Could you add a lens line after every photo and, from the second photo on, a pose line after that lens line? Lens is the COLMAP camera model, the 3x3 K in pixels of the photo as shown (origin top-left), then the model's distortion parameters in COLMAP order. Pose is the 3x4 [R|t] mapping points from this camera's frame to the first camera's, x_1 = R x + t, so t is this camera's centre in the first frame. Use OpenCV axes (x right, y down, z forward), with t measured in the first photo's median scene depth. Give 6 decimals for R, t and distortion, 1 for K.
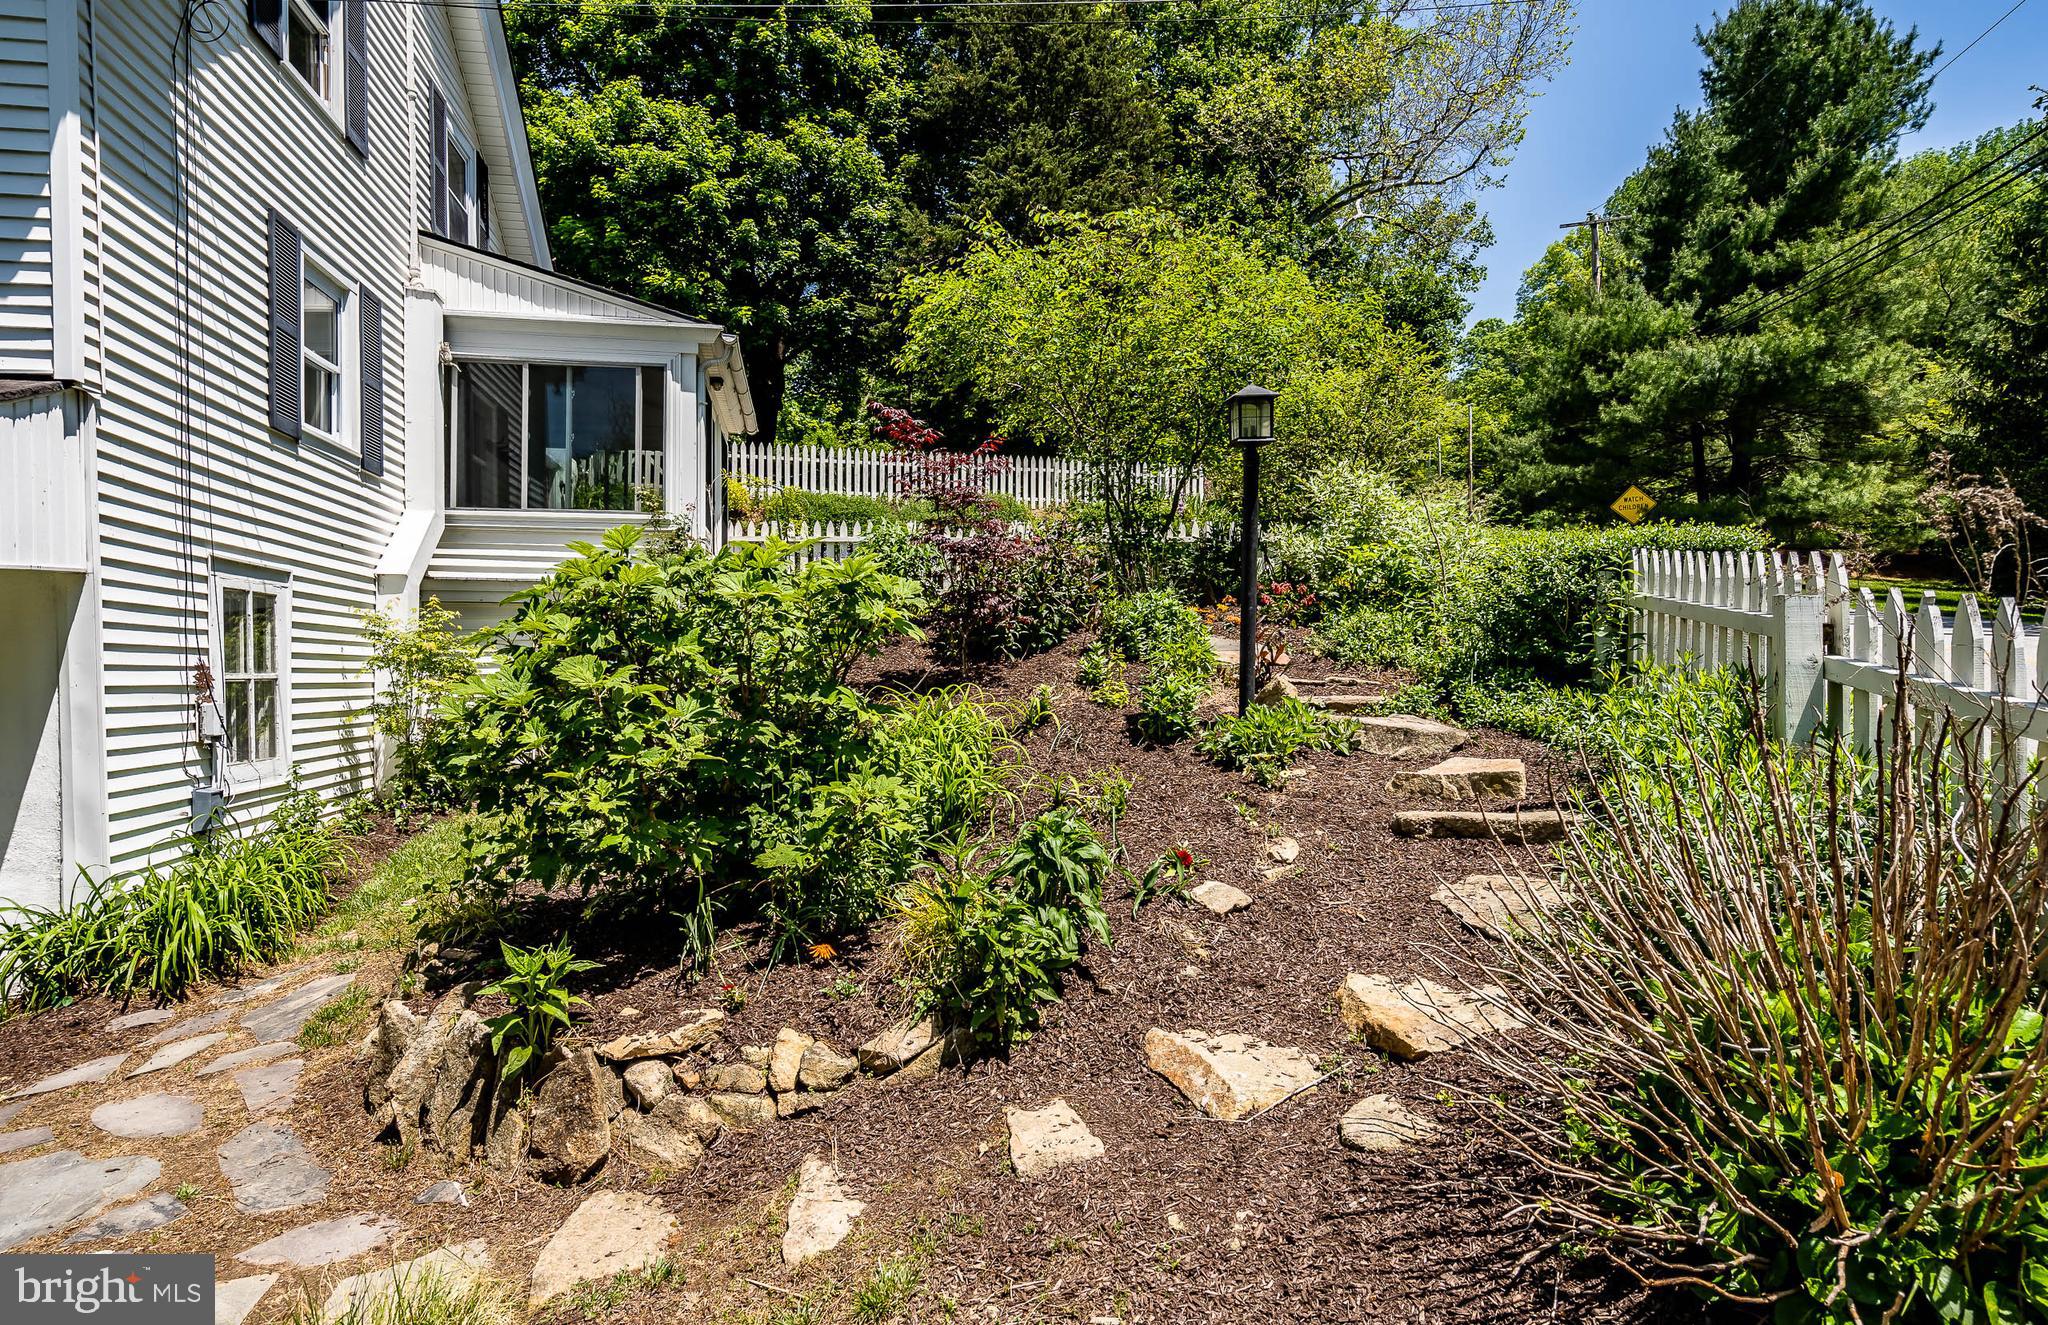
lens RADIAL K [[1075.4, 0, 986.2], [0, 1075.4, 685.6], [0, 0, 1]] dist [0.003075, -0.001102]
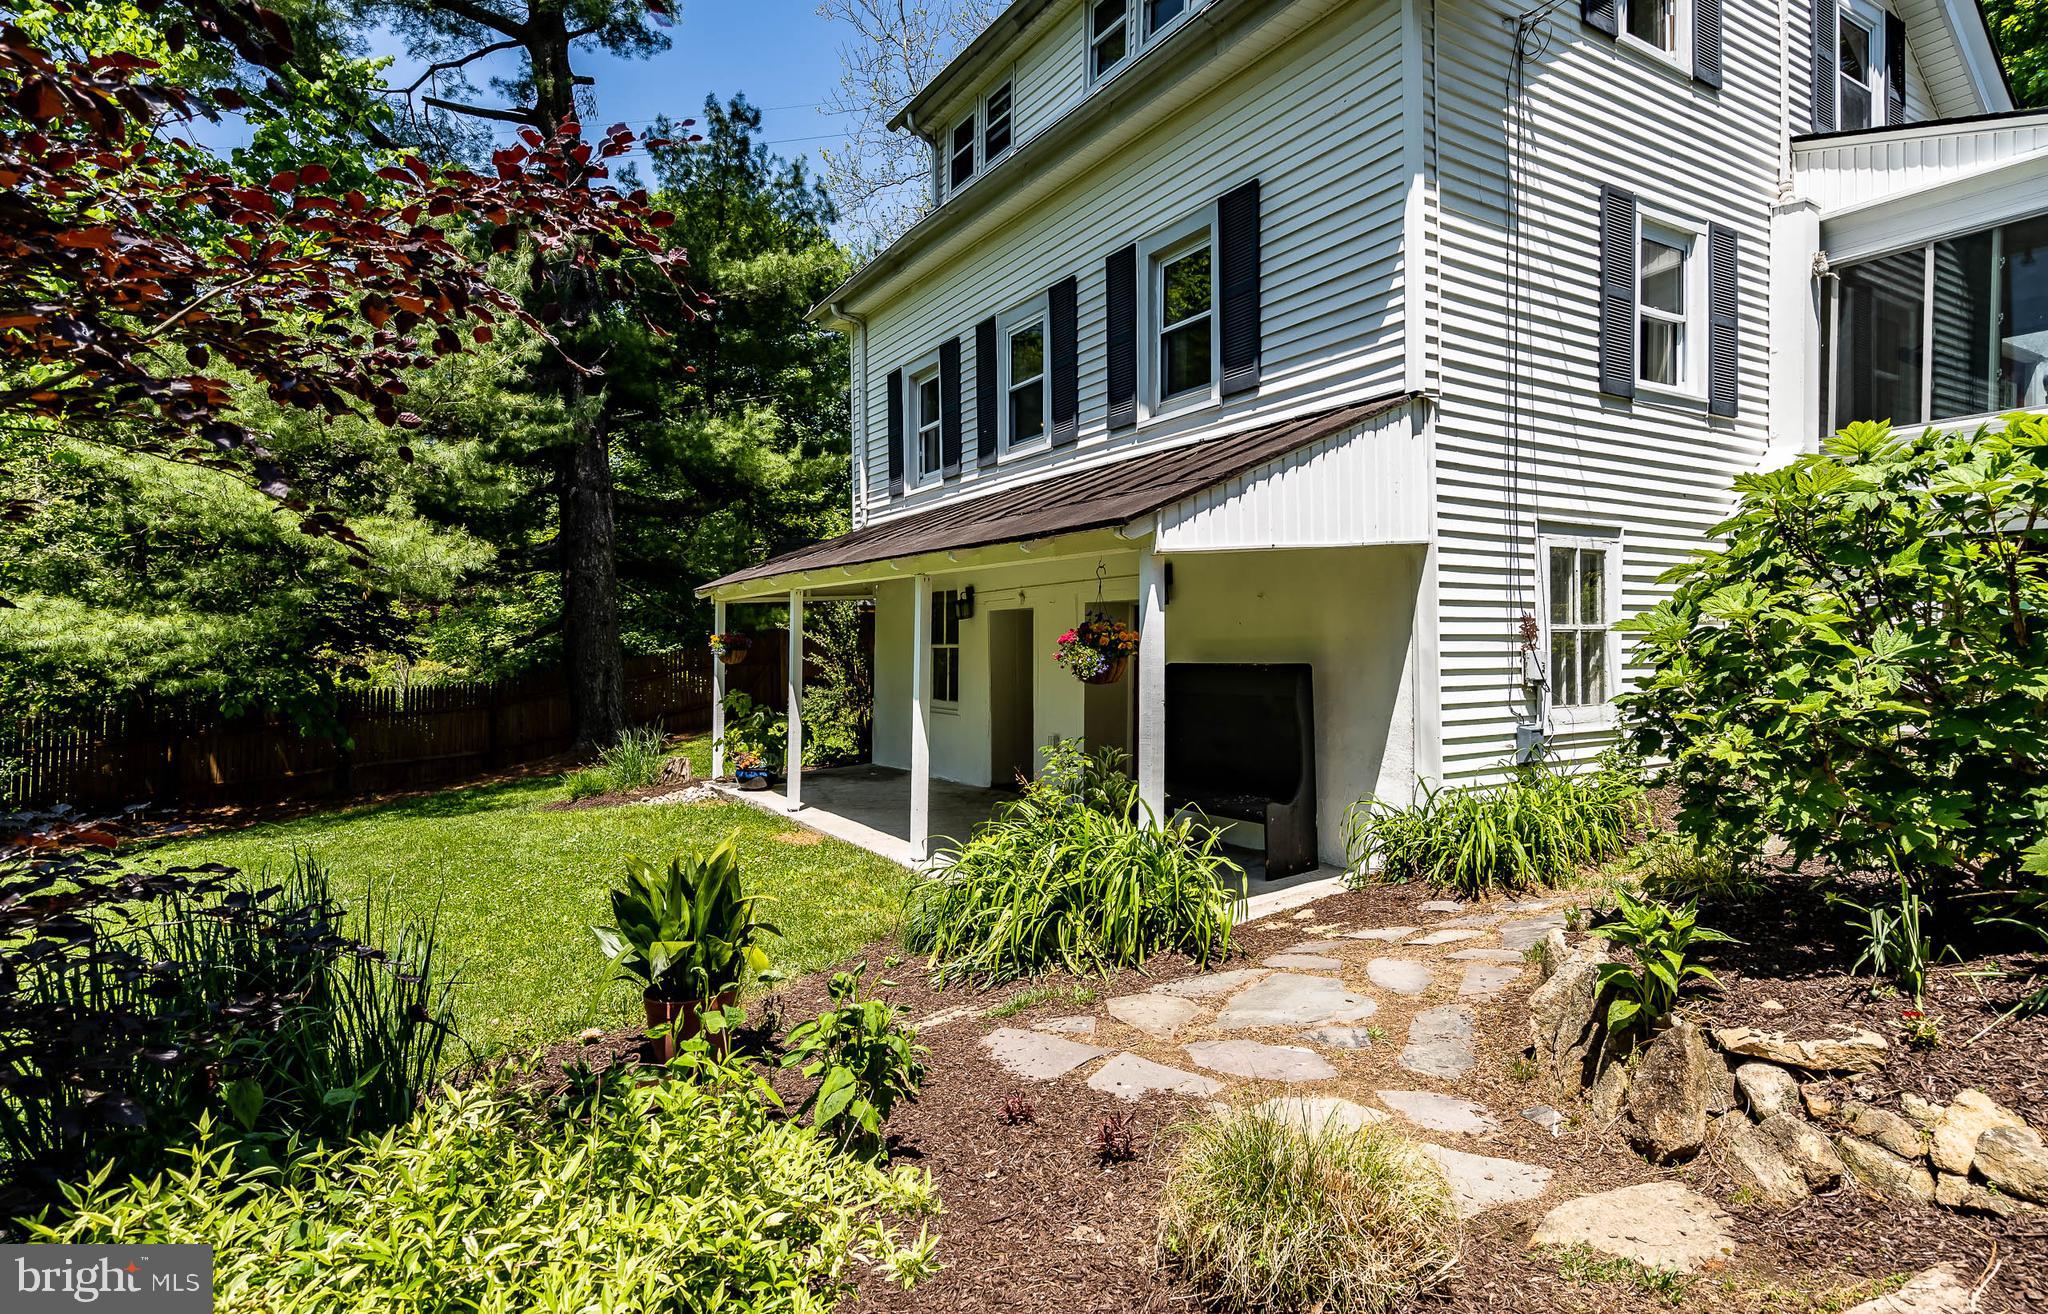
lens RADIAL K [[1075.4, 0, 1019.4], [0, 1075.4, 664.0], [0, 0, 1]] dist [0.003075, -0.001102]
pose [[0.377492, 0.014649, -0.925897, 0.126719], [-0.001366, 0.999883, 0.015263, 0.014767], [0.926012, -0.004497, 0.377468, 0.082284]]
